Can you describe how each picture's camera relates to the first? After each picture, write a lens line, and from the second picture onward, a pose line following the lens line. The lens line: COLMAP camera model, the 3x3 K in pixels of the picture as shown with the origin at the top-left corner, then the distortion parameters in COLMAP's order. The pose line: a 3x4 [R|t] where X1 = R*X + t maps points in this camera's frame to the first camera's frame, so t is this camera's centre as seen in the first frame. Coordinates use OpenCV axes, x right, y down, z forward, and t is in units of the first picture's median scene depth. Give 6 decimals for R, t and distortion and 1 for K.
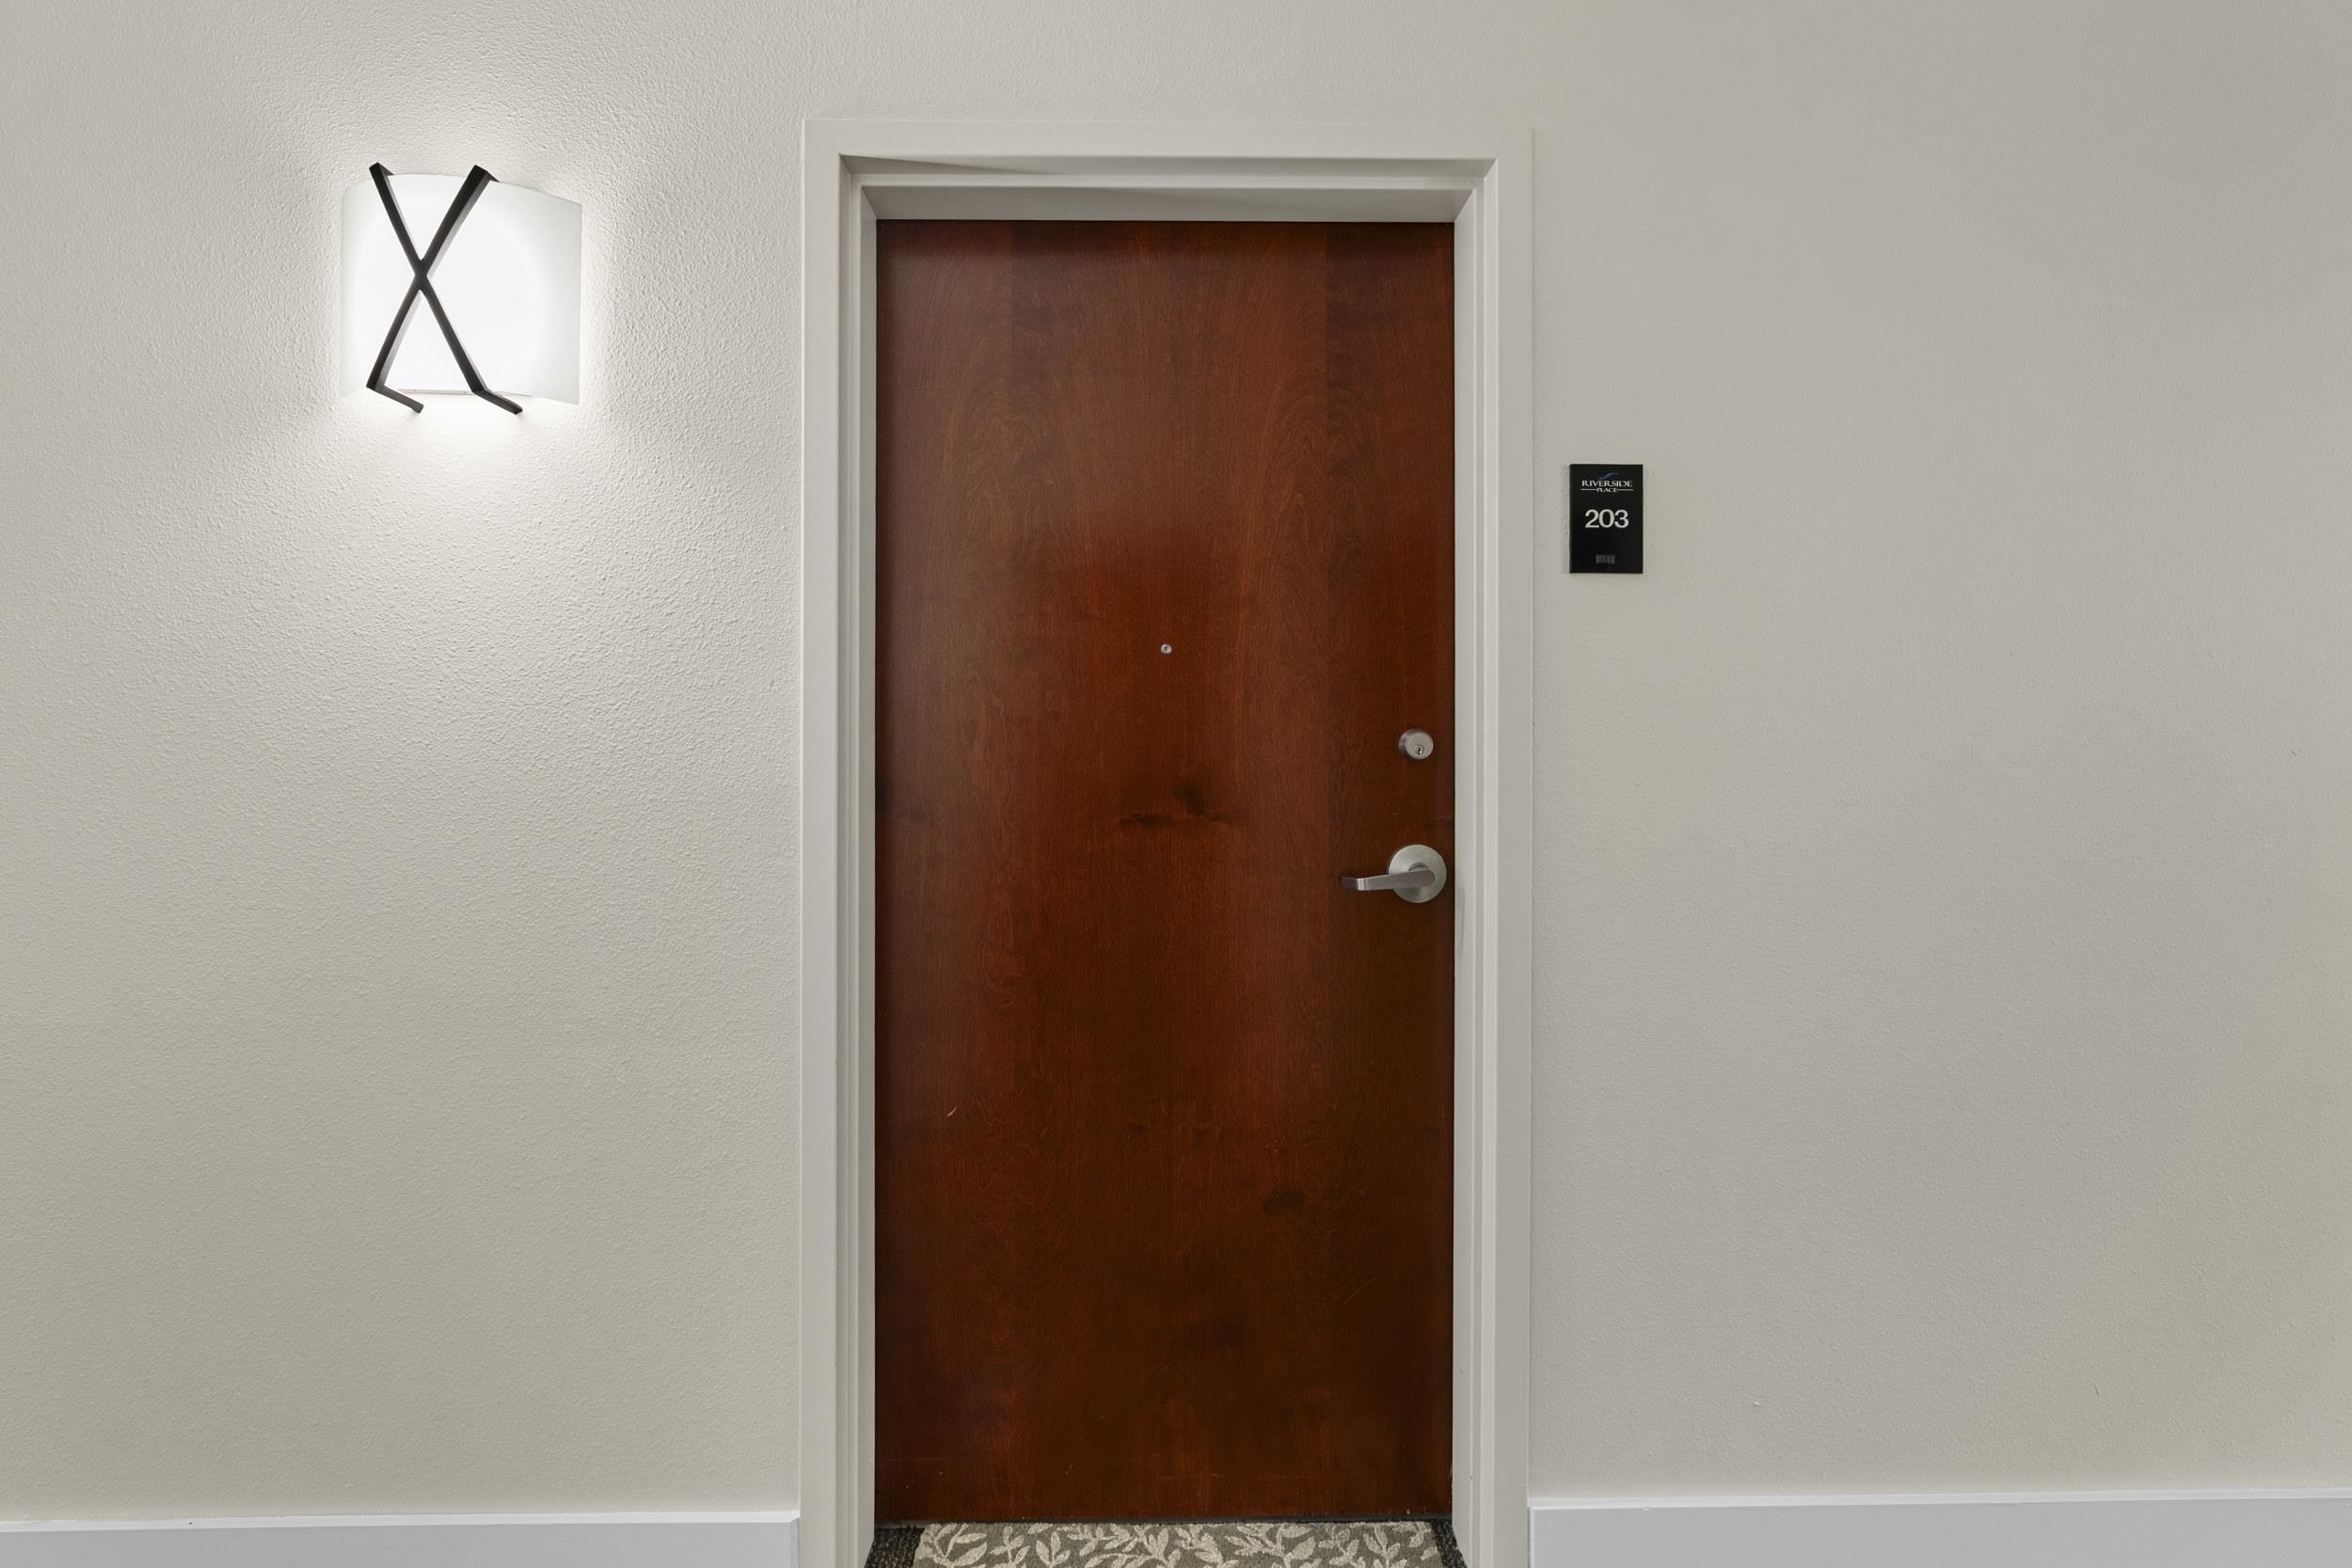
lens RADIAL K [[1070.5, 0, 1161.3], [0, 1070.5, 768.5], [0, 0, 1]] dist [-0.009710, 0.005648]
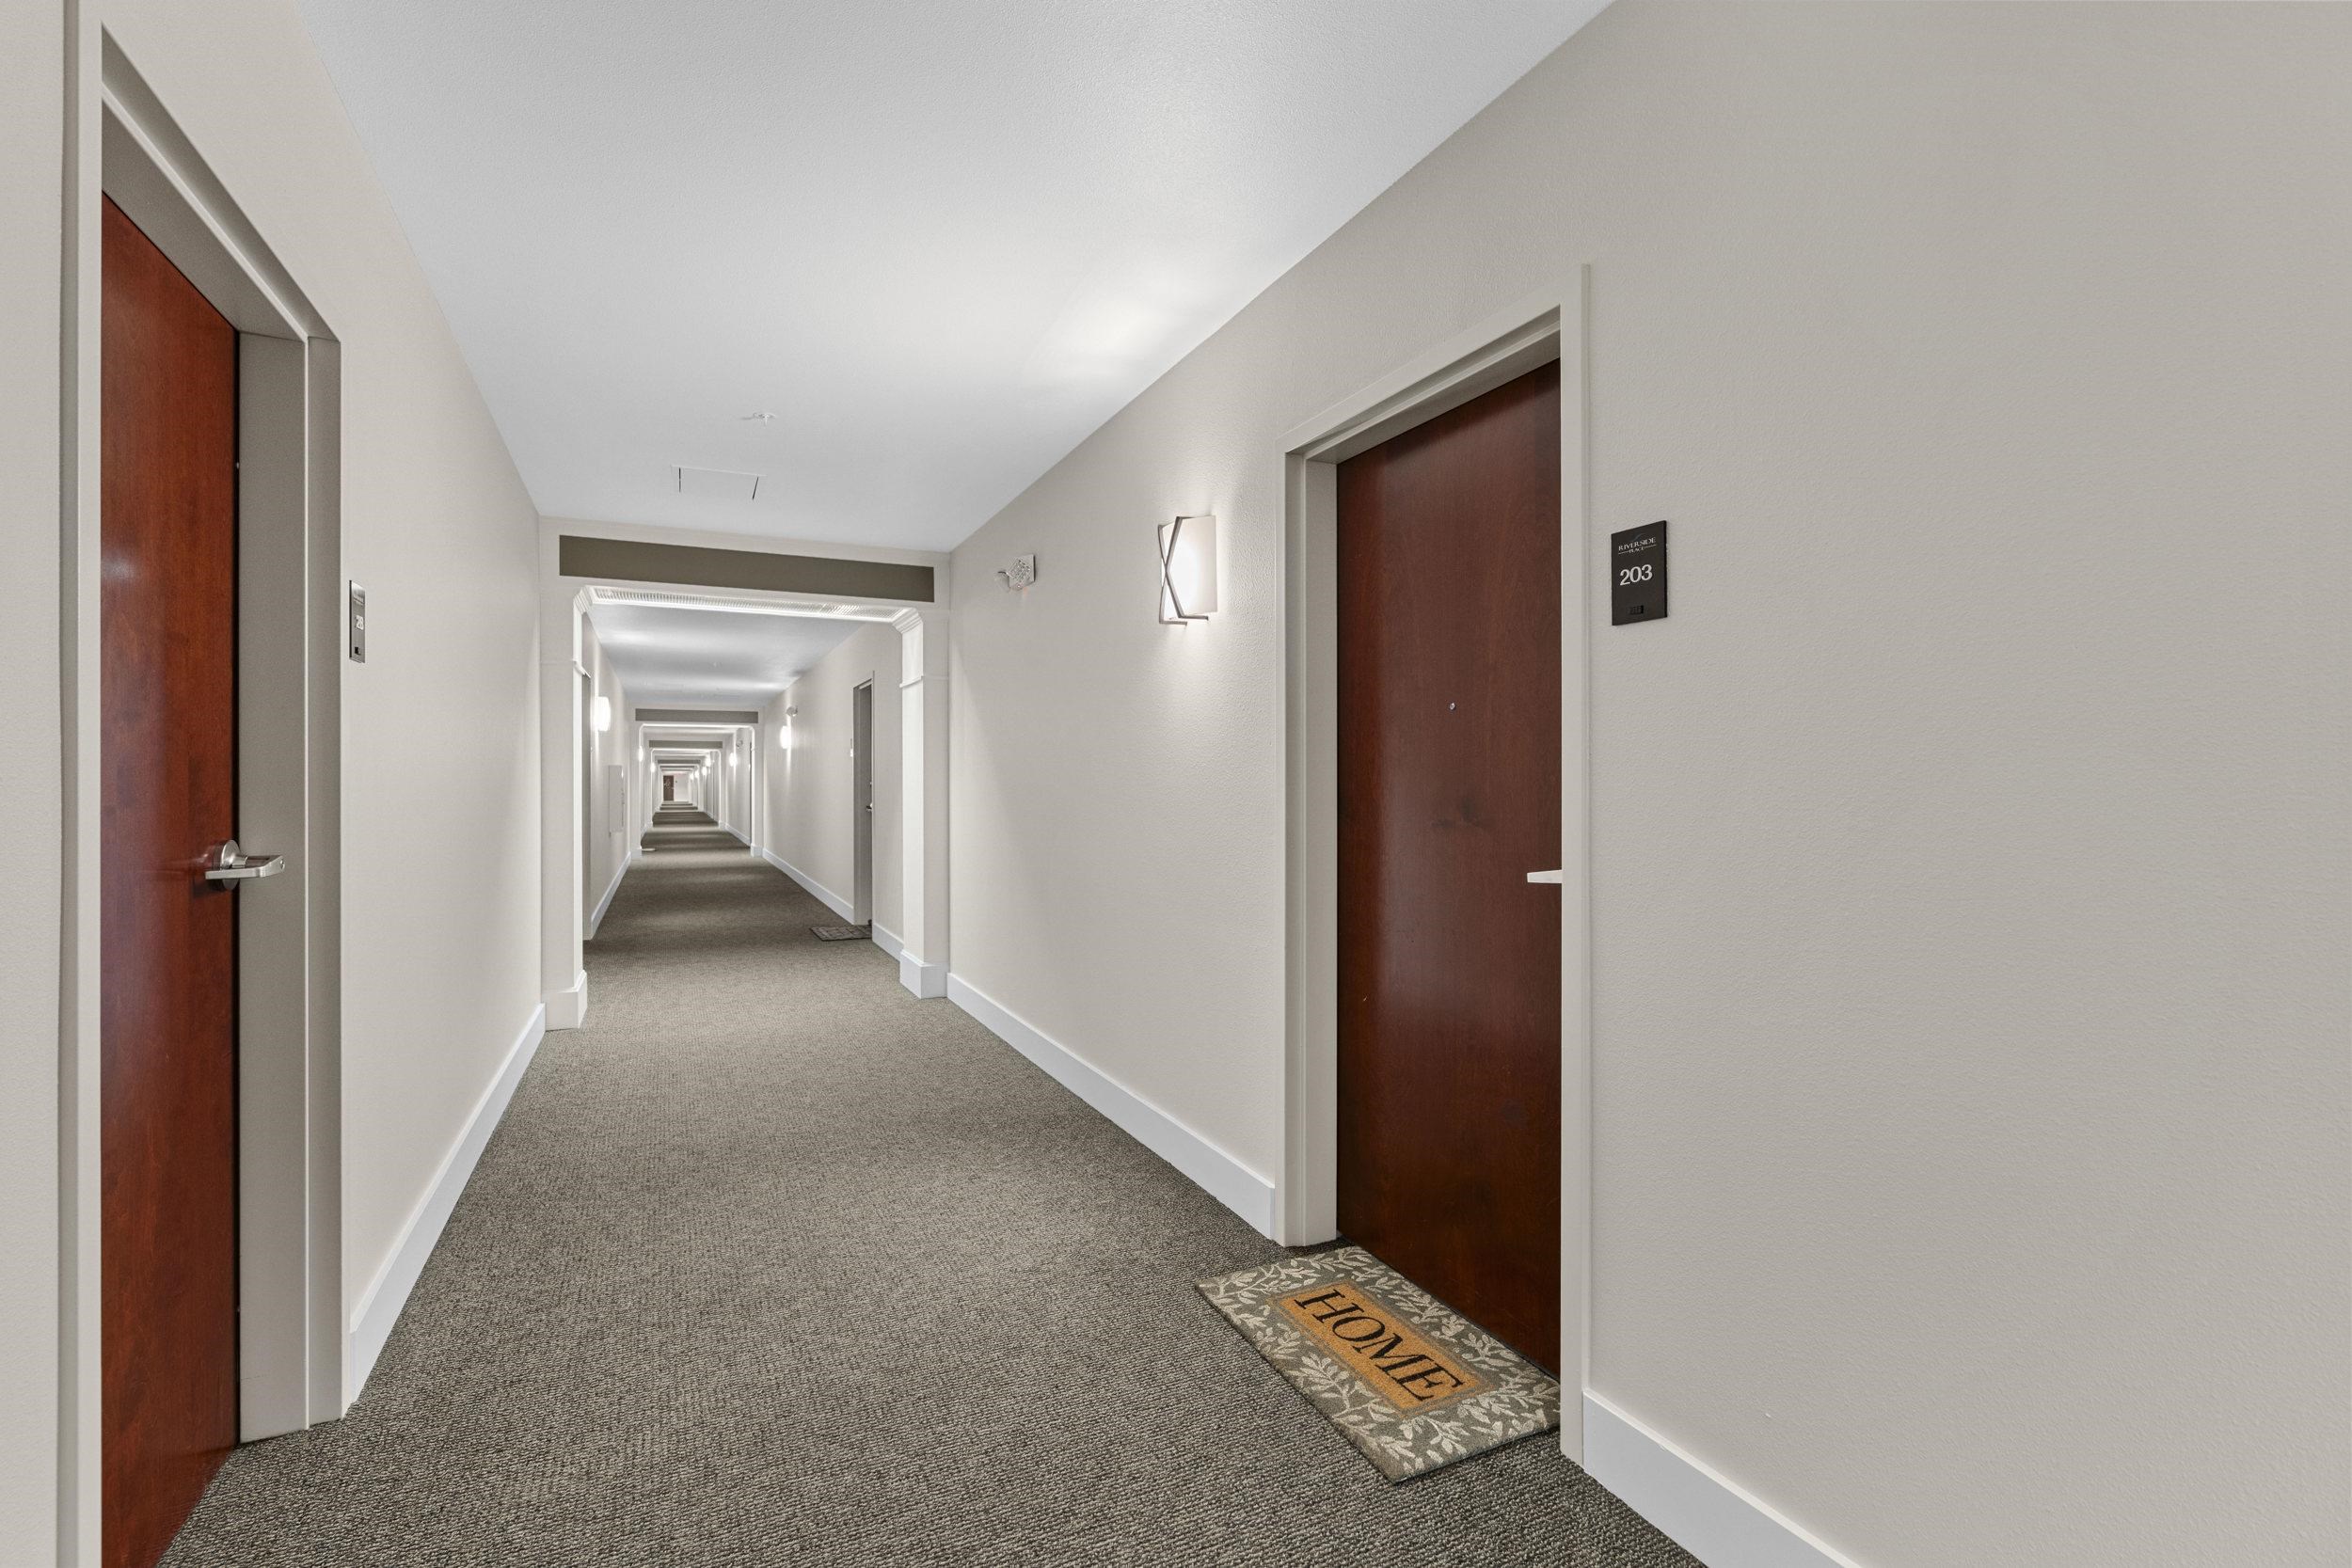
lens RADIAL K [[1084.5, 0, 1176.0], [0, 1084.5, 784.0], [0, 0, 1]] dist [0.000463, 0.000222]
pose [[0.408816, -0.000471, -0.912617, 1.270817], [0.003368, 0.999994, 0.000993, -0.009654], [0.912610, -0.003479, 0.408815, 0.062823]]
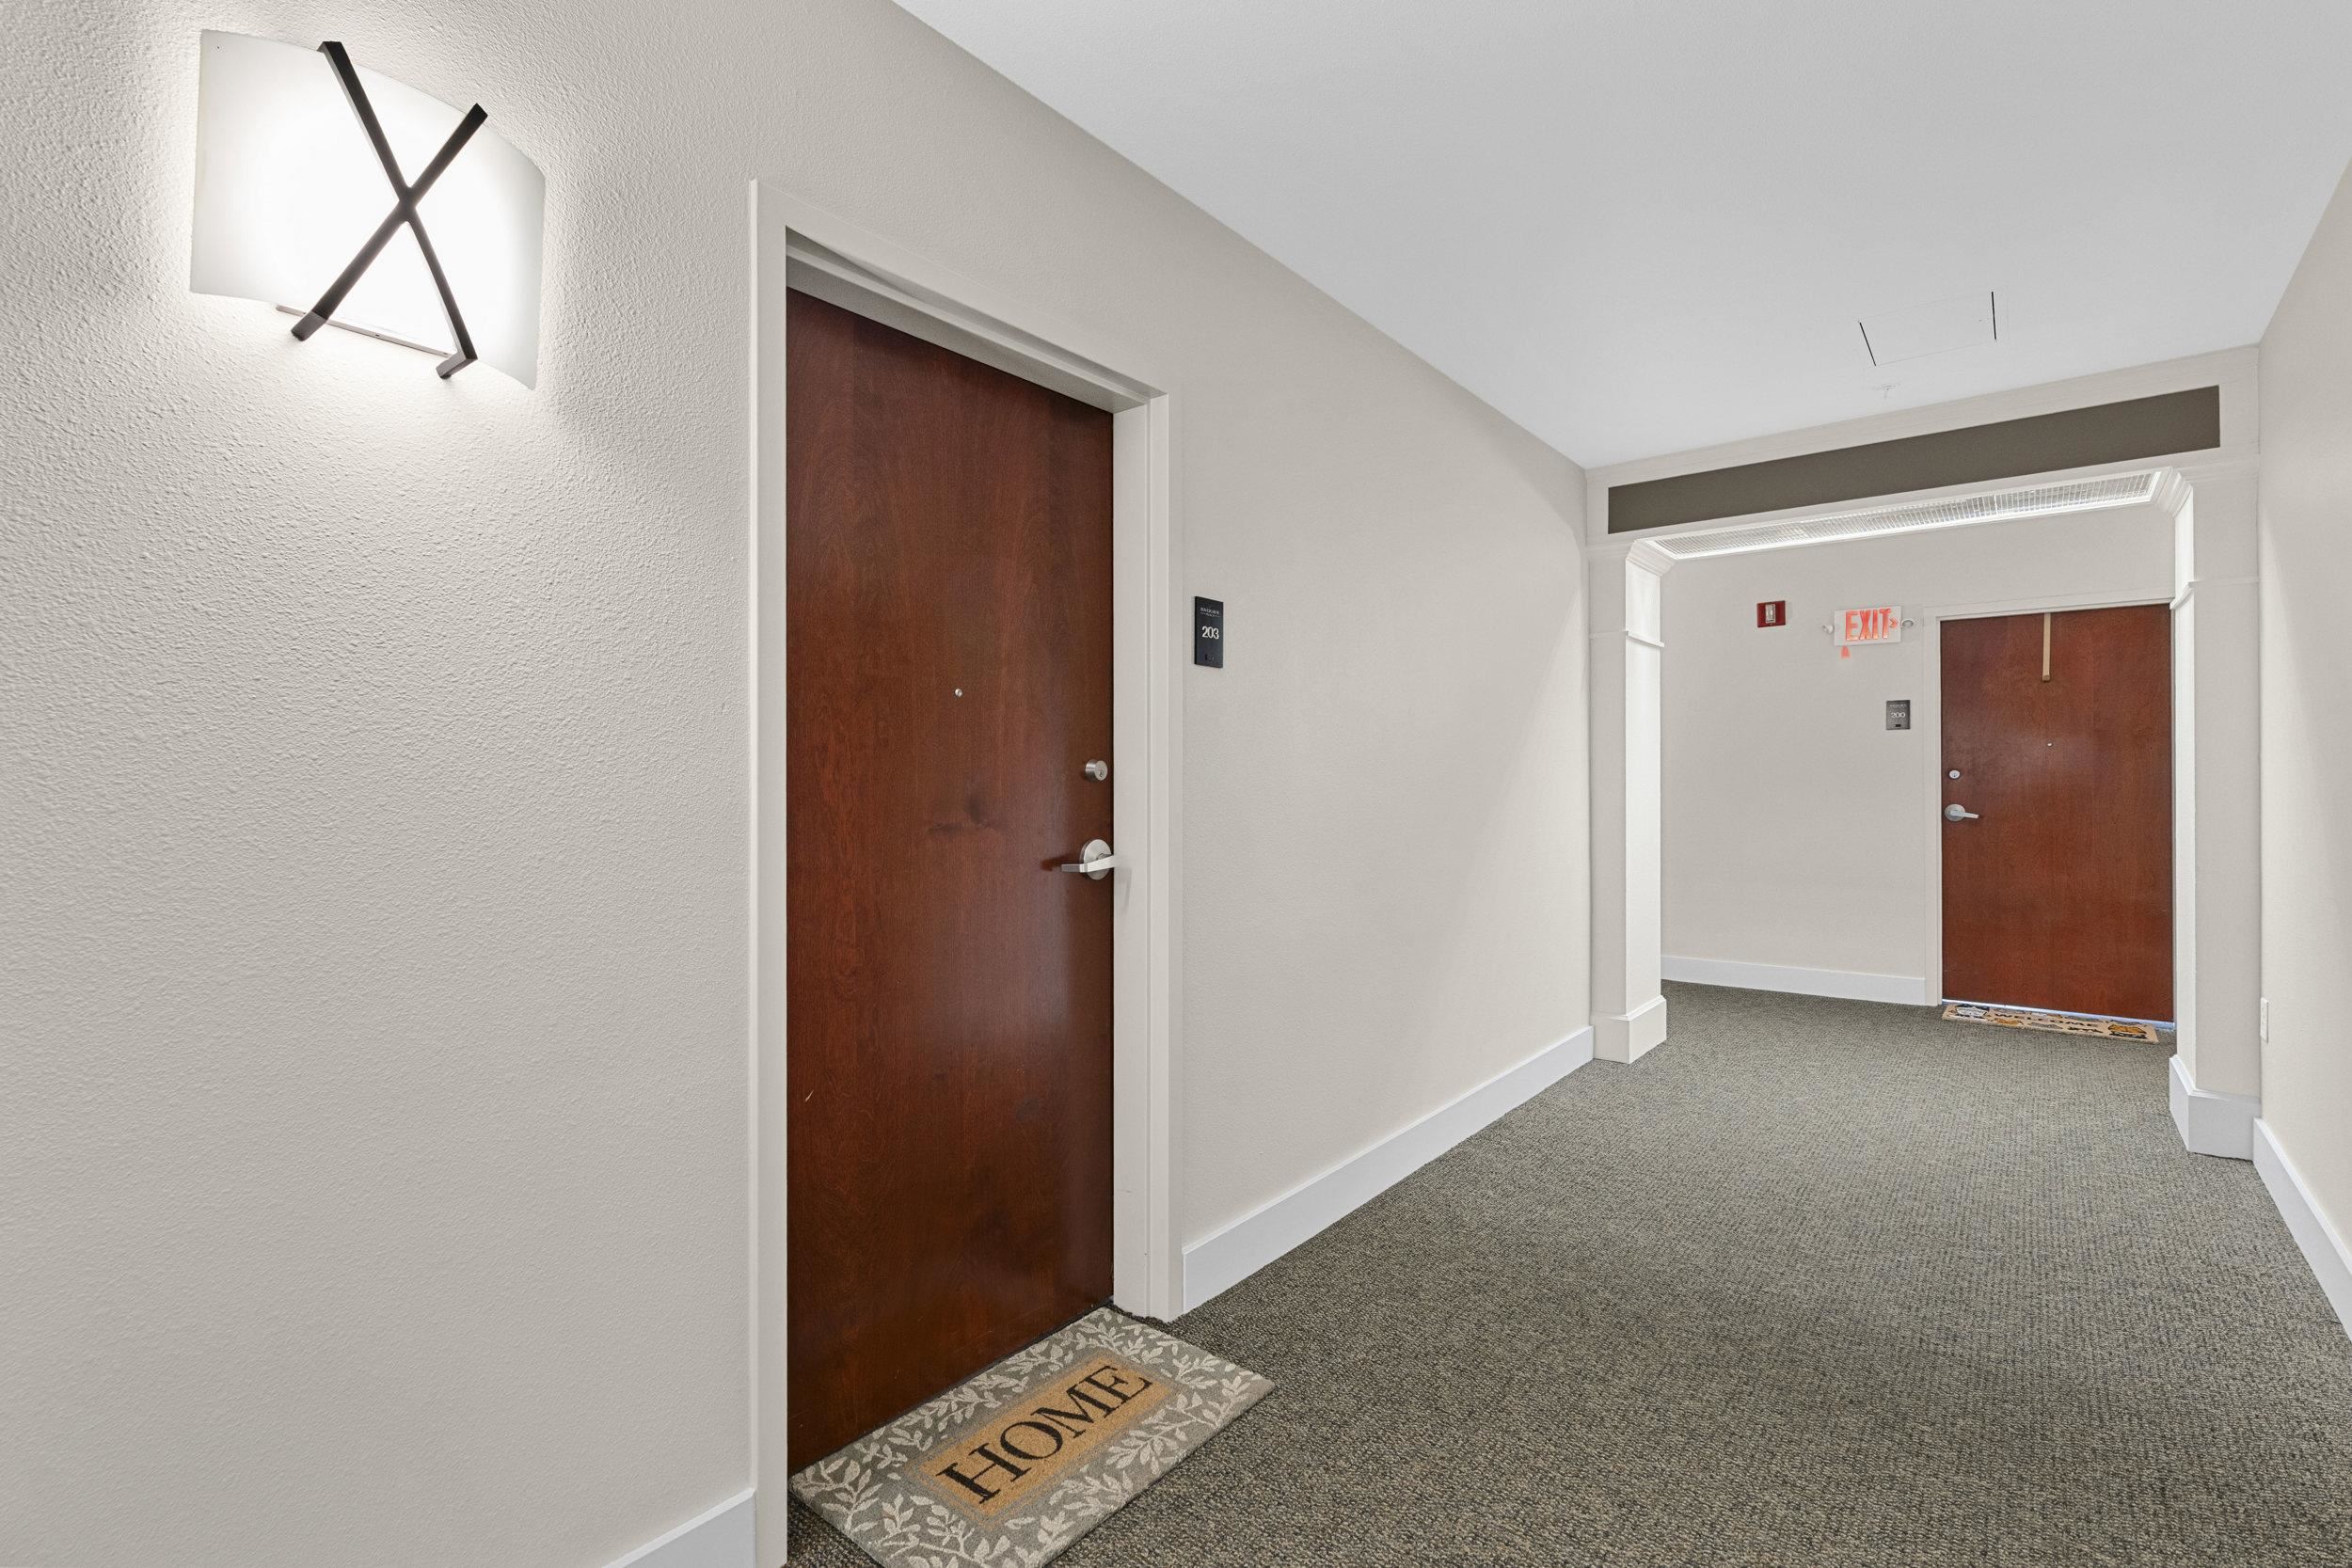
lens RADIAL K [[1043.5, 0, 1176.0], [0, 1043.5, 784.0], [0, 0, 1]] dist [-0.004858, 0.000373]
pose [[0.649725, -0.000466, 0.760170, -0.817787], [0.001848, 0.999998, -0.000966, -0.001882], [-0.760167, 0.002032, 0.649724, 0.003647]]
